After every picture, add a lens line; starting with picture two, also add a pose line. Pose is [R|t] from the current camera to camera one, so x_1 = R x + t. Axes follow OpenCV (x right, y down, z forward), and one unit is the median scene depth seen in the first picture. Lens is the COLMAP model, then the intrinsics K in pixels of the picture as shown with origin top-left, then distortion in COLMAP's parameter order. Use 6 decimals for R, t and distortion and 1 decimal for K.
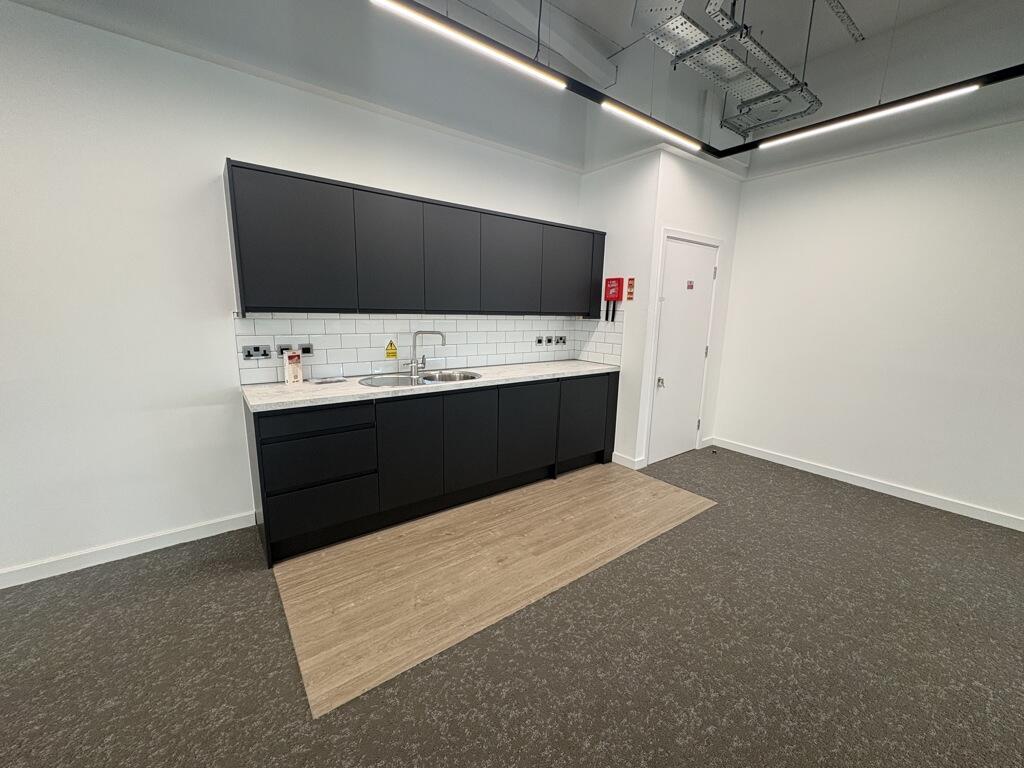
lens RADIAL K [[408.8, 0, 510.8], [0, 408.8, 384.4], [0, 0, 1]] dist [0.000216, 0.000252]
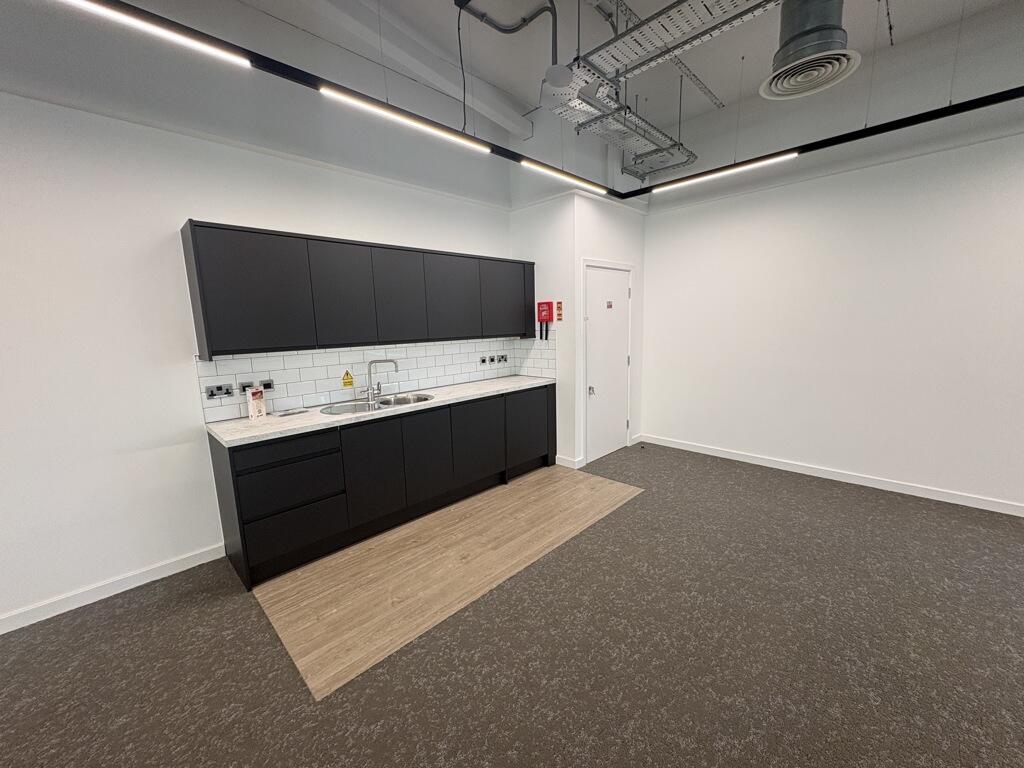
lens RADIAL K [[408.8, 0, 511.6], [0, 408.8, 384.1], [0, 0, 1]] dist [0.000216, 0.000252]
pose [[0.988340, -0.070614, 0.134902, -0.012594], [0.075032, 0.996790, -0.027939, -0.011115], [-0.132496, 0.037735, 0.990465, -0.163225]]
